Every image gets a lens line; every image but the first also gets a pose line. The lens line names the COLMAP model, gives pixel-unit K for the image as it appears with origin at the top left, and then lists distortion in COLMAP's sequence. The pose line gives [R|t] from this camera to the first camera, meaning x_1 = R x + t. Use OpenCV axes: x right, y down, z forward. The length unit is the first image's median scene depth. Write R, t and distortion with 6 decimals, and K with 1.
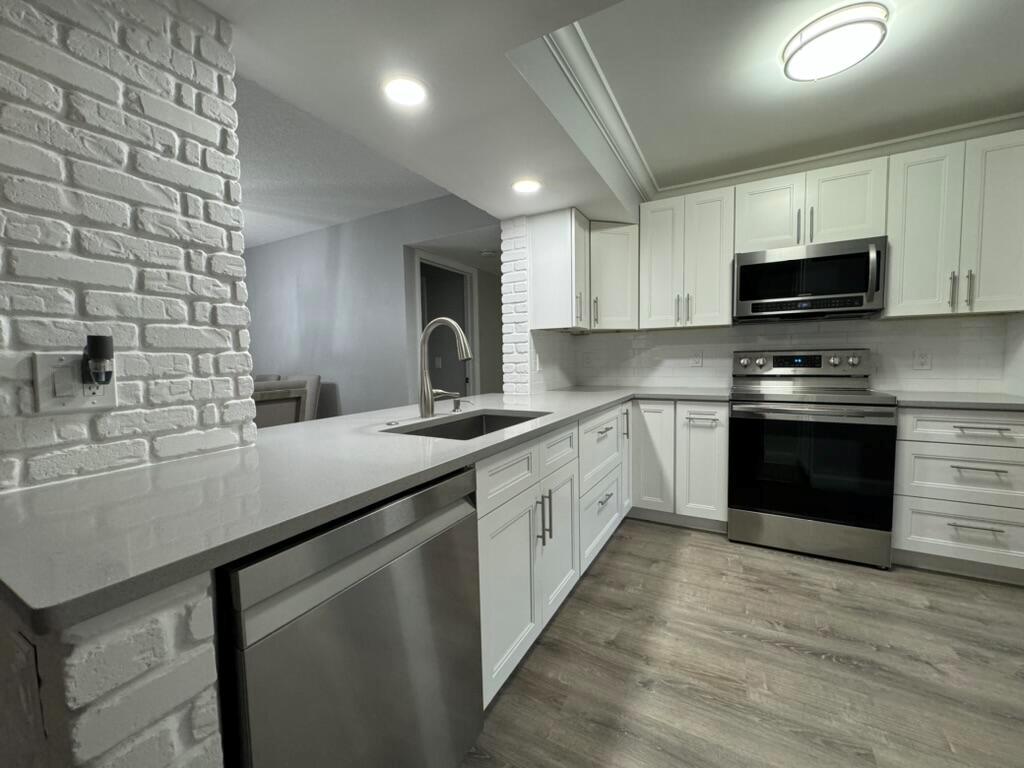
lens RADIAL K [[406.1, 0, 512.0], [0, 406.1, 384.0], [0, 0, 1]] dist [-0.000187, 0.000057]
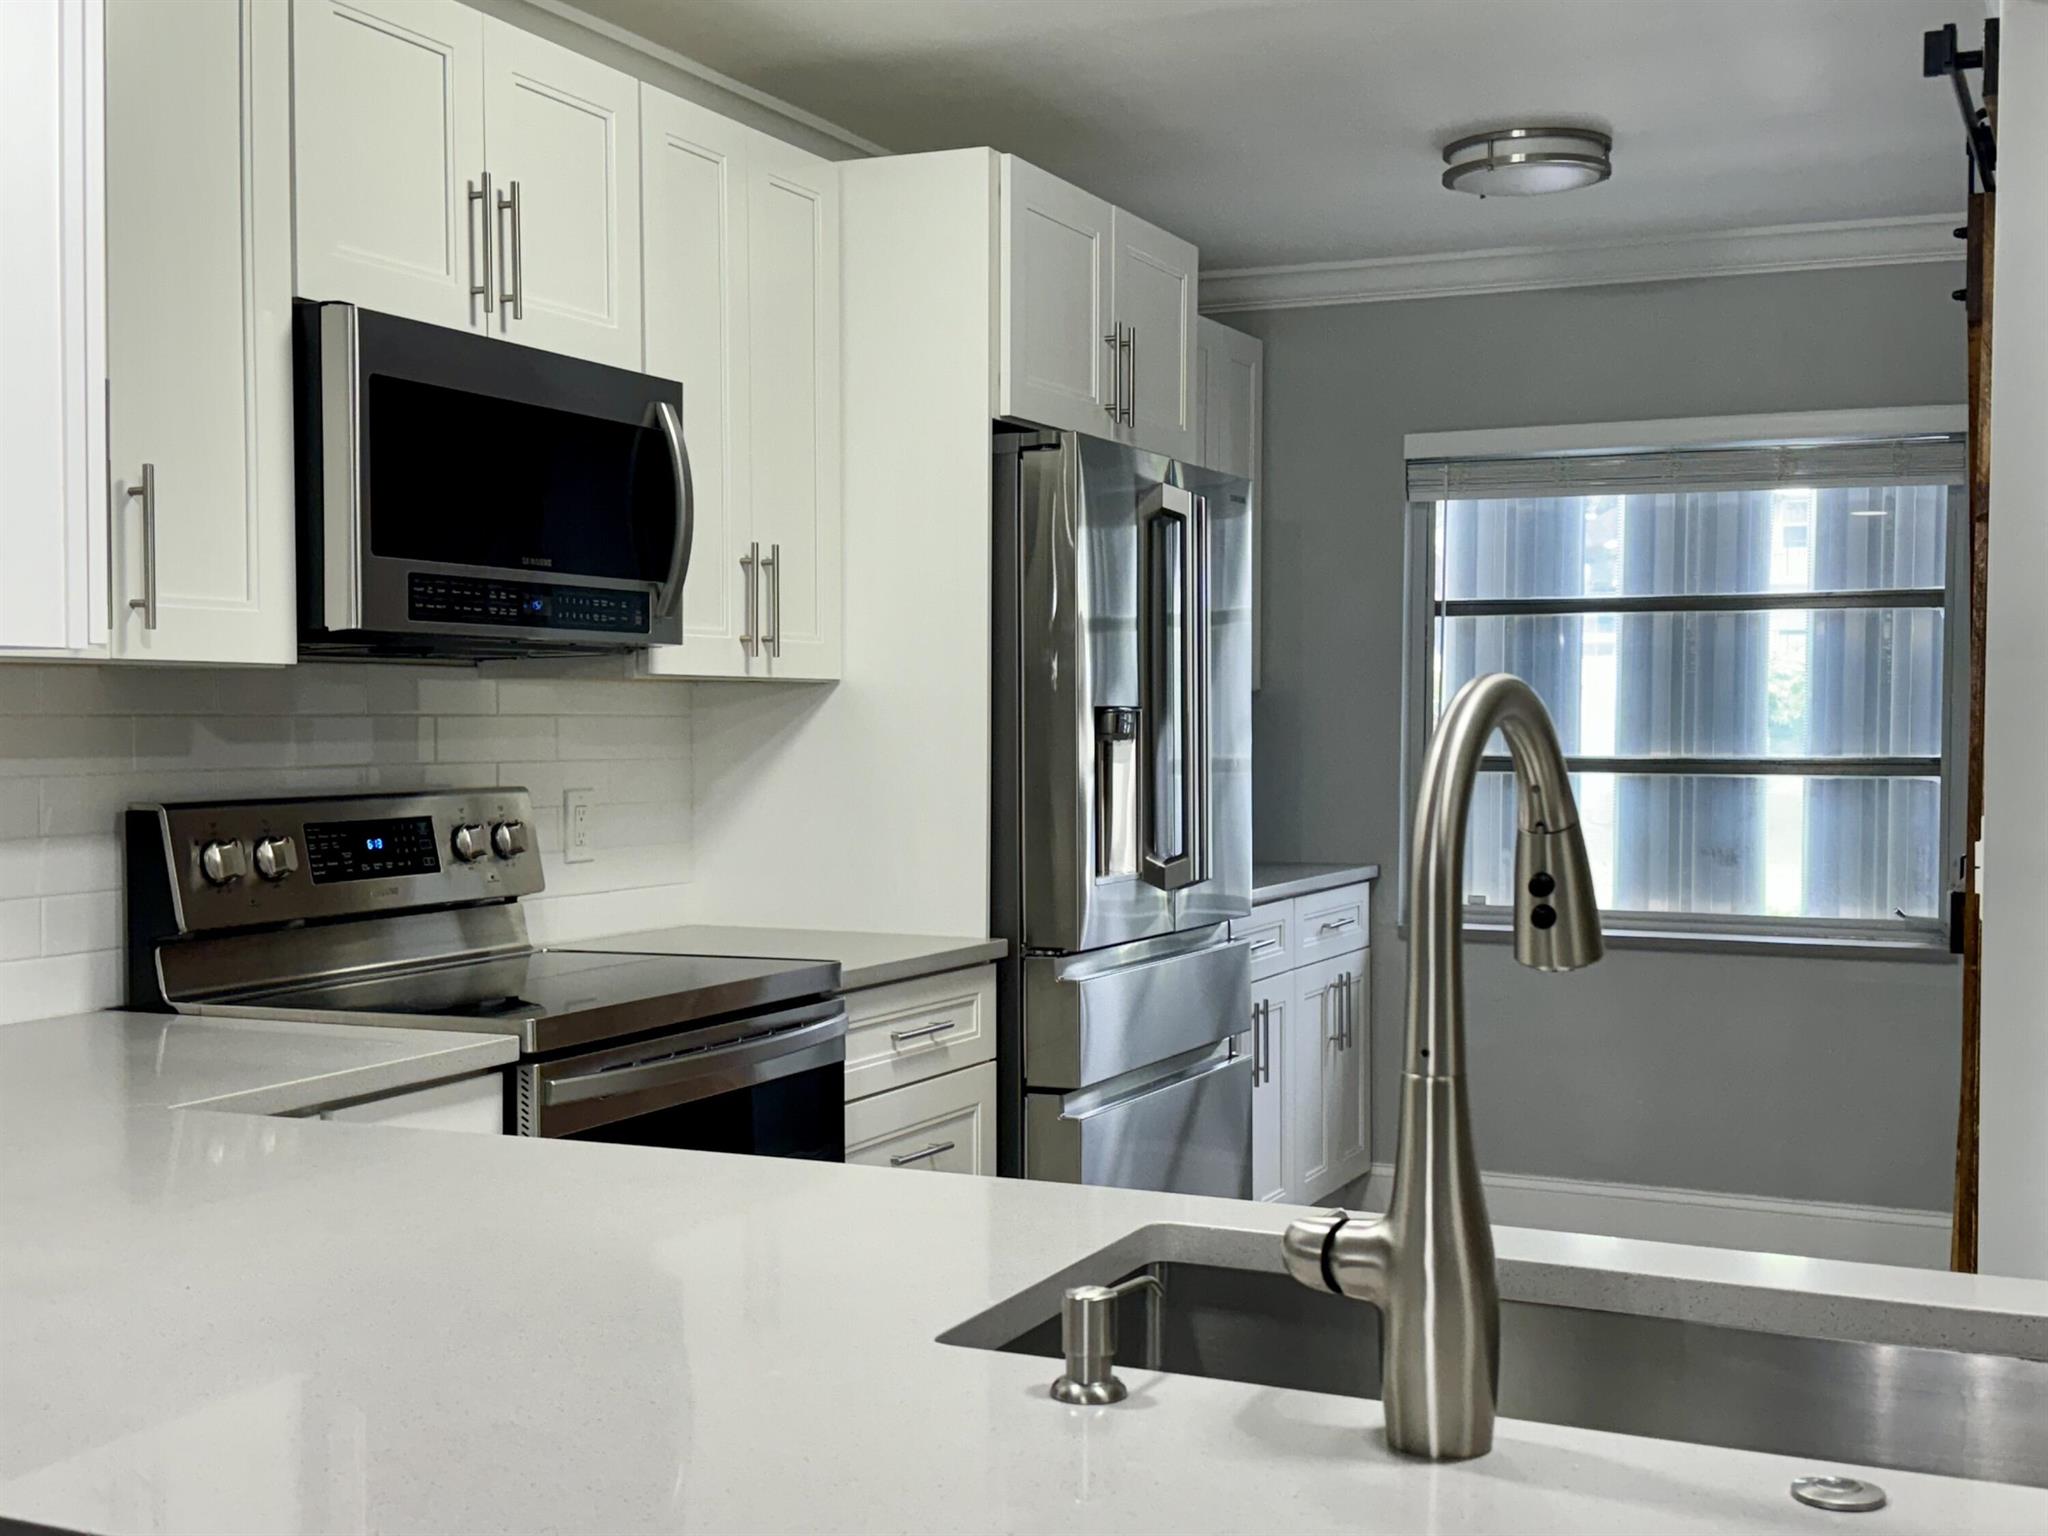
lens RADIAL K [[2459.0, 0, 1024.0], [0, 2459.0, 768.0], [0, 0, 1]] dist [0.188343, -0.414948]
pose [[-0.089300, -0.009733, 0.995957, -0.760115], [0.058592, 0.998169, 0.015008, -0.115691], [-0.994280, 0.059695, -0.088566, 0.914115]]
